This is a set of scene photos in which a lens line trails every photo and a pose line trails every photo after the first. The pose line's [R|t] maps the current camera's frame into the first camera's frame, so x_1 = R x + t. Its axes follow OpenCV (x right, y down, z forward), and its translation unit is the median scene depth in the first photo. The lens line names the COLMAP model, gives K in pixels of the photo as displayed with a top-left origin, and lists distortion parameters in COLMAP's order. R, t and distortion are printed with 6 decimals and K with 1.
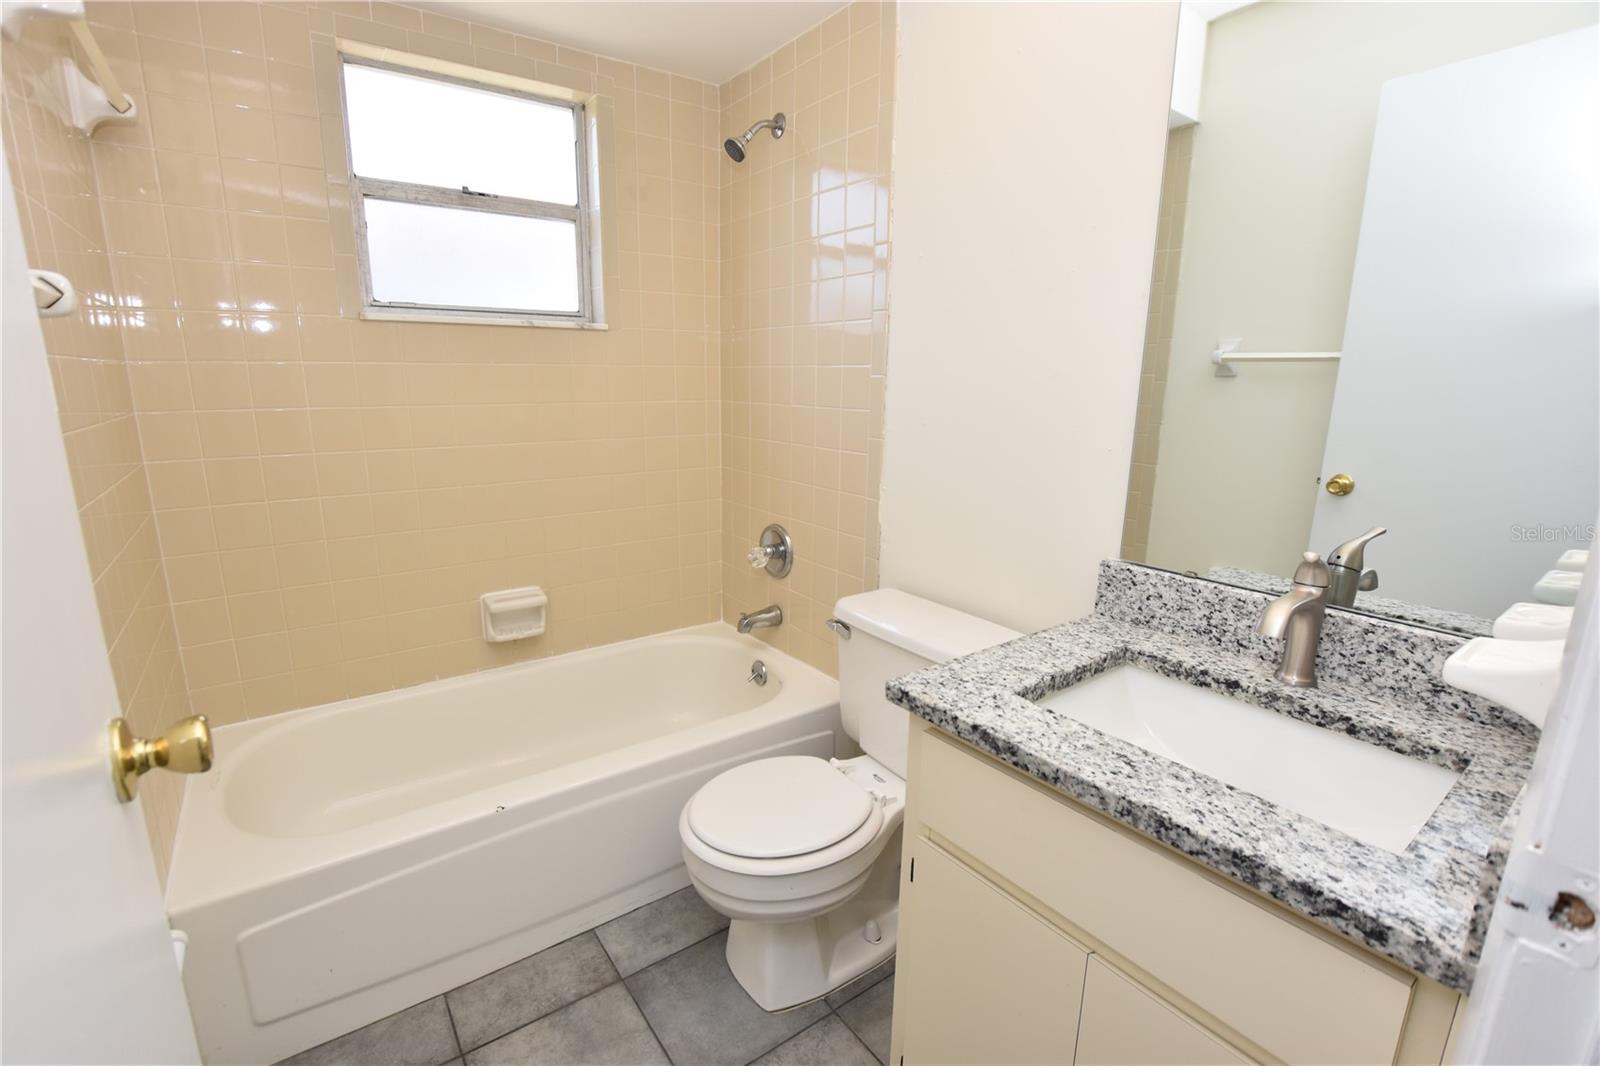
lens RADIAL K [[716.8, 0, 806.2], [0, 716.8, 535.7], [0, 0, 1]] dist [-0.017188, -0.000264]
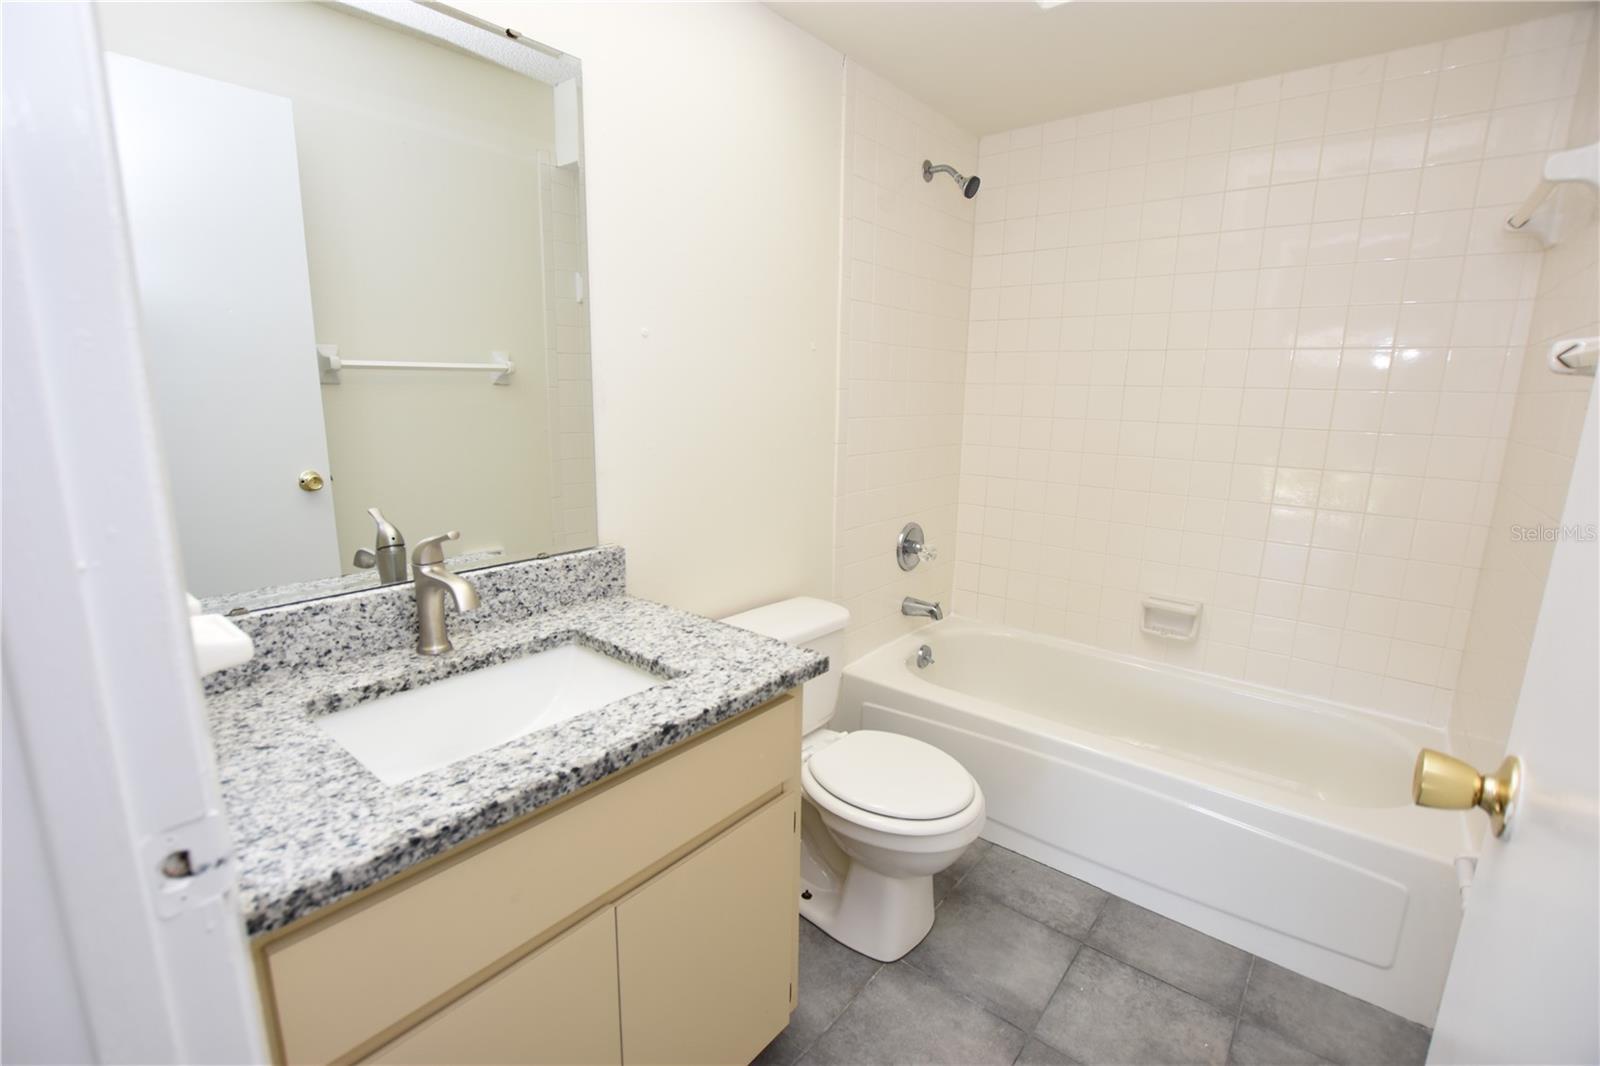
lens RADIAL K [[716.8, 0, 808.8], [0, 716.8, 531.2], [0, 0, 1]] dist [-0.017188, -0.000264]
pose [[-0.260952, -0.208233, 0.942626, -1.009346], [0.198727, 0.943956, 0.263542, -0.321200], [-0.944675, 0.256097, -0.204946, 1.415974]]
